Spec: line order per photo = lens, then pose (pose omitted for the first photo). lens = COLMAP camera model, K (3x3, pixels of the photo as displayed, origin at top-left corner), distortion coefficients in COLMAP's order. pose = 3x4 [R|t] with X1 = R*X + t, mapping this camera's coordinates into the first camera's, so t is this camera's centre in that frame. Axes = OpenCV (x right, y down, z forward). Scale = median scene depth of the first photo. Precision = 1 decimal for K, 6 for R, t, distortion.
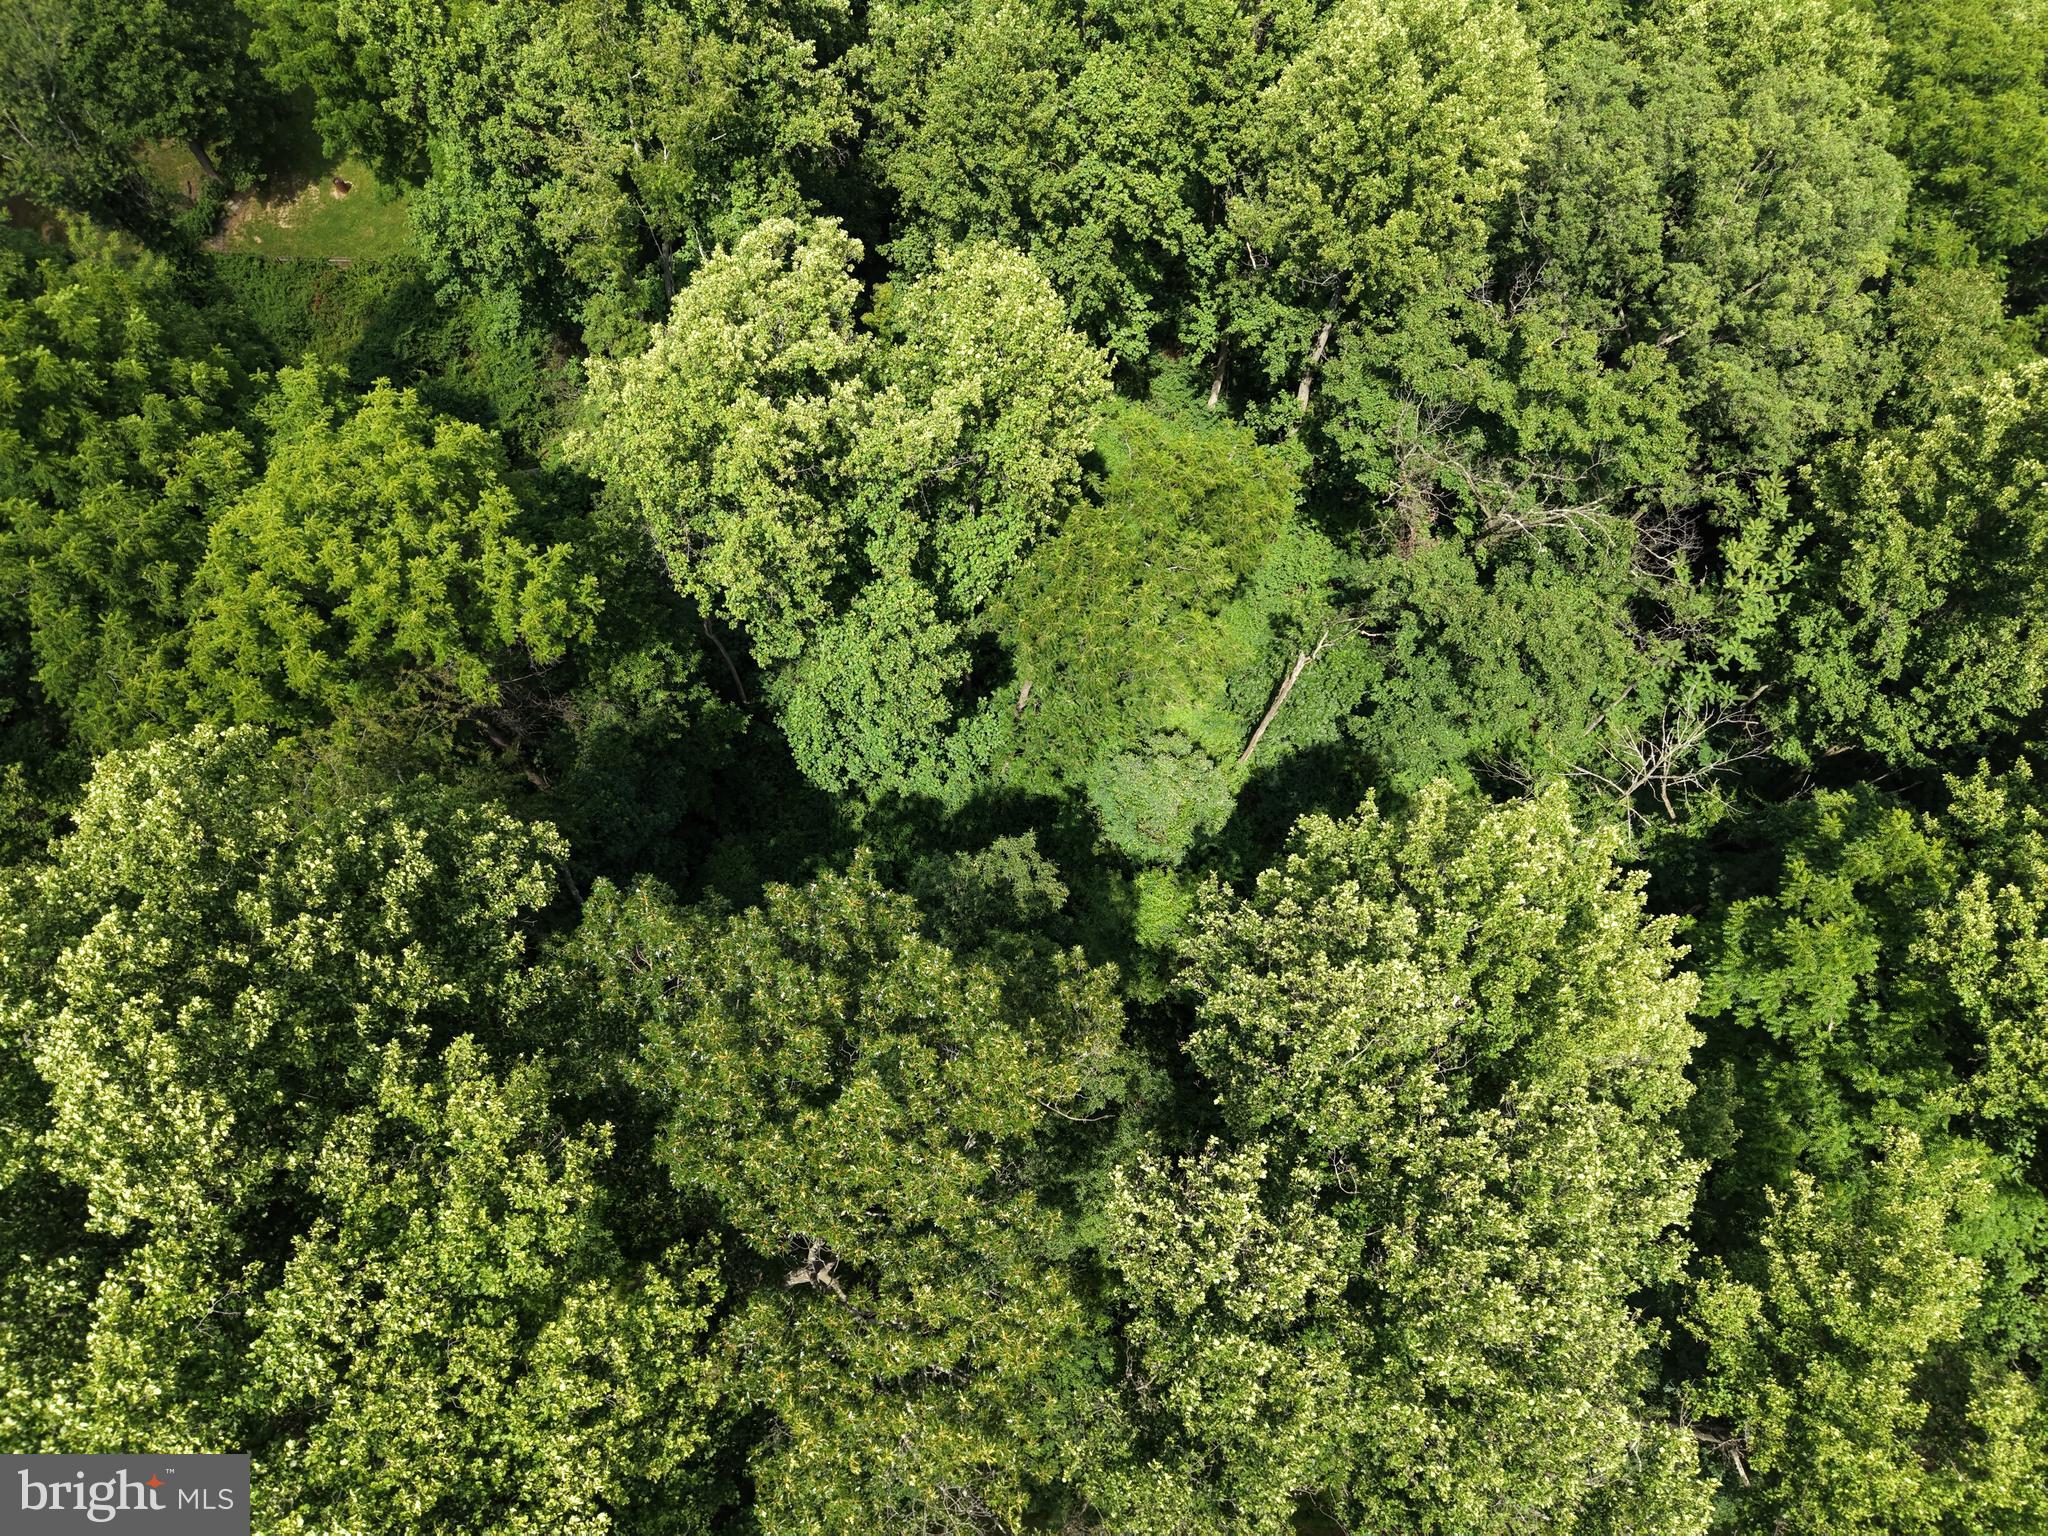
lens RADIAL K [[1420.1, 0, 1024.0], [0, 1420.1, 768.0], [0, 0, 1]] dist [0.005604, -0.003774]
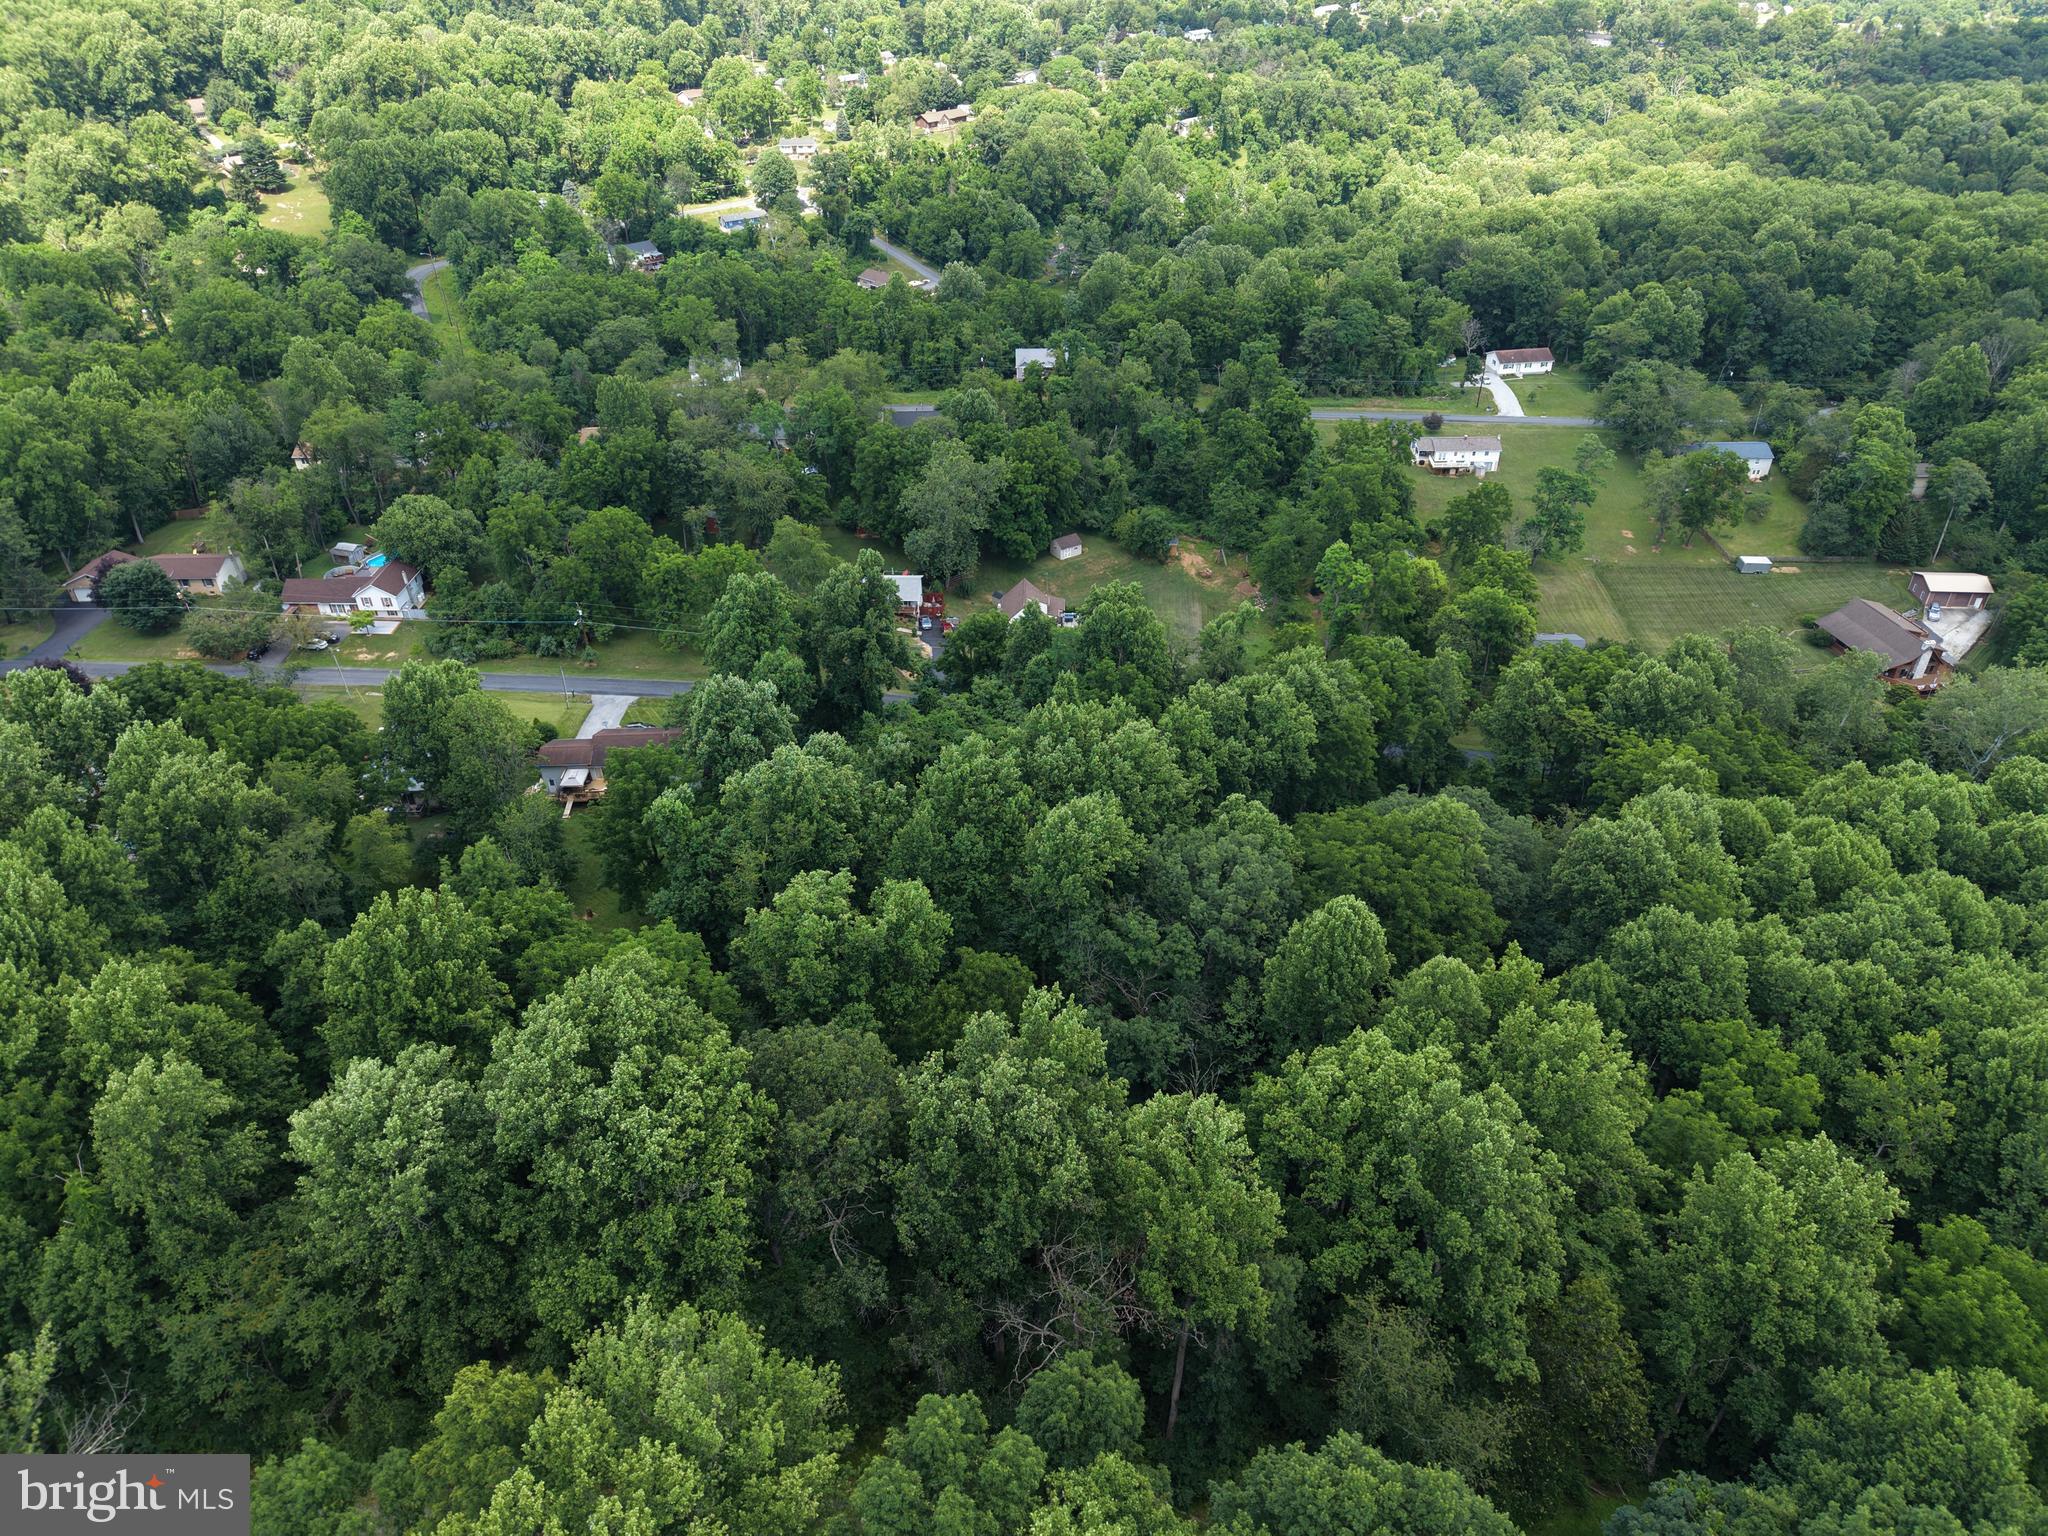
lens RADIAL K [[1364.8, 0, 1021.4], [0, 1364.8, 705.1], [0, 0, 1]] dist [0.003282, -0.025174]
pose [[0.999887, 0.010311, -0.010954, 0.241074], [-0.014845, 0.794319, -0.607320, 1.017242], [0.002438, 0.607414, 0.794382, -1.328178]]
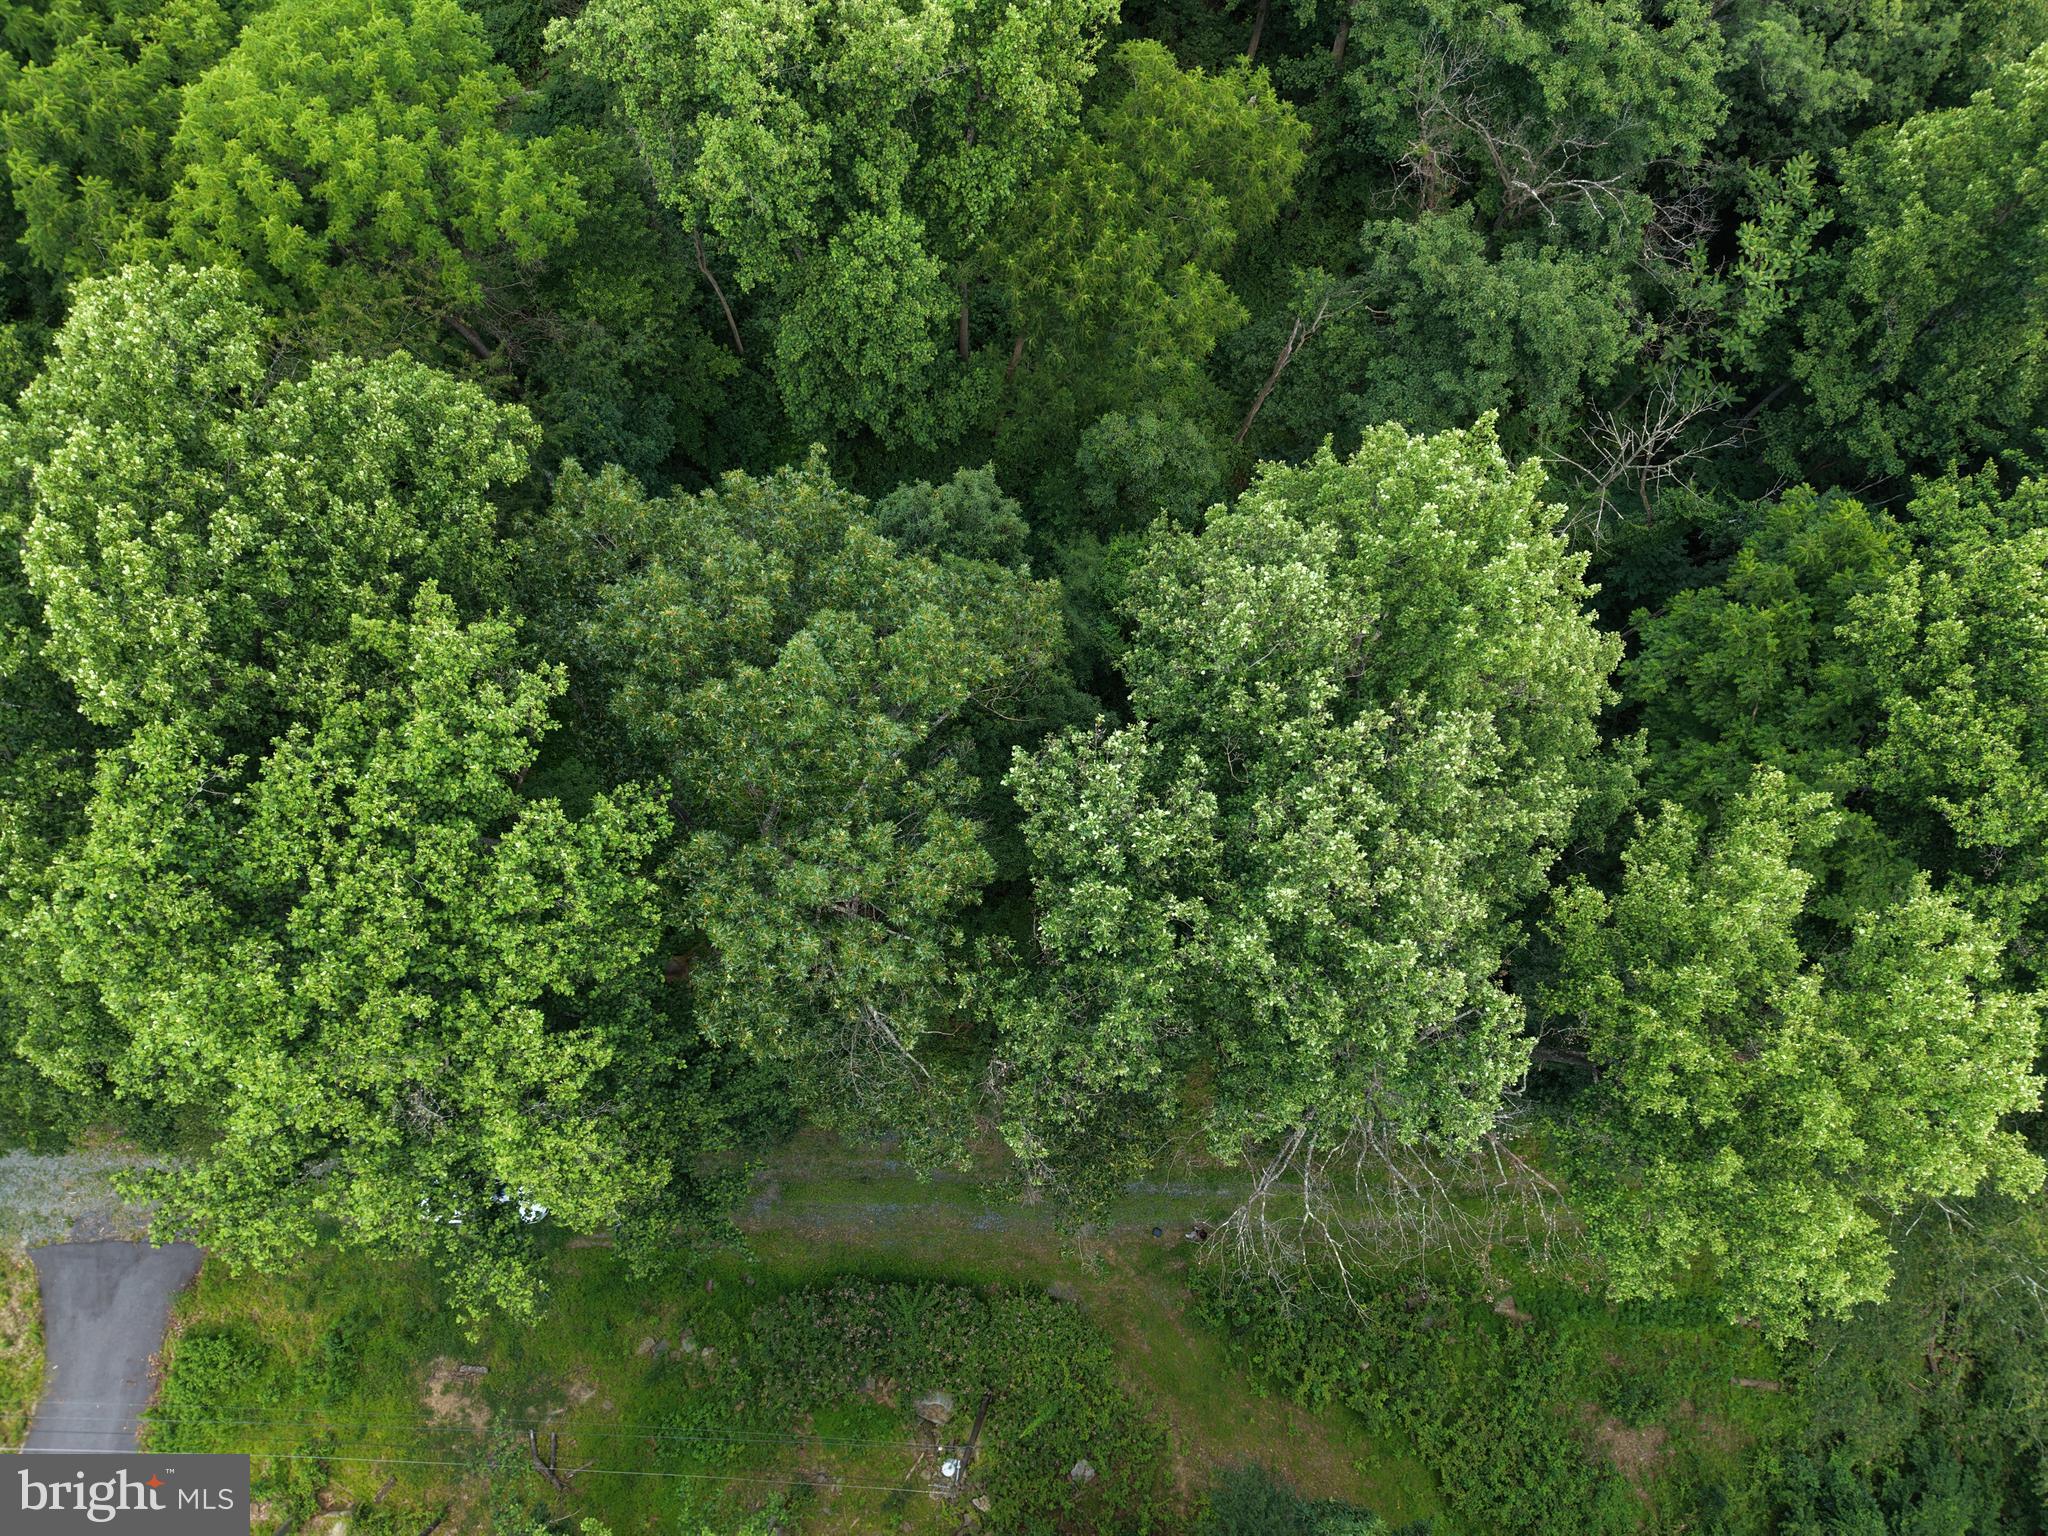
lens RADIAL K [[1420.6, 0, 1016.9], [0, 1420.6, 768.9], [0, 0, 1]] dist [0.002740, 0.000559]
pose [[0.997593, 0.068648, -0.009765, 0.044845], [-0.065427, 0.978567, 0.195260, 0.060525], [0.022960, -0.194152, 0.980703, -0.045360]]
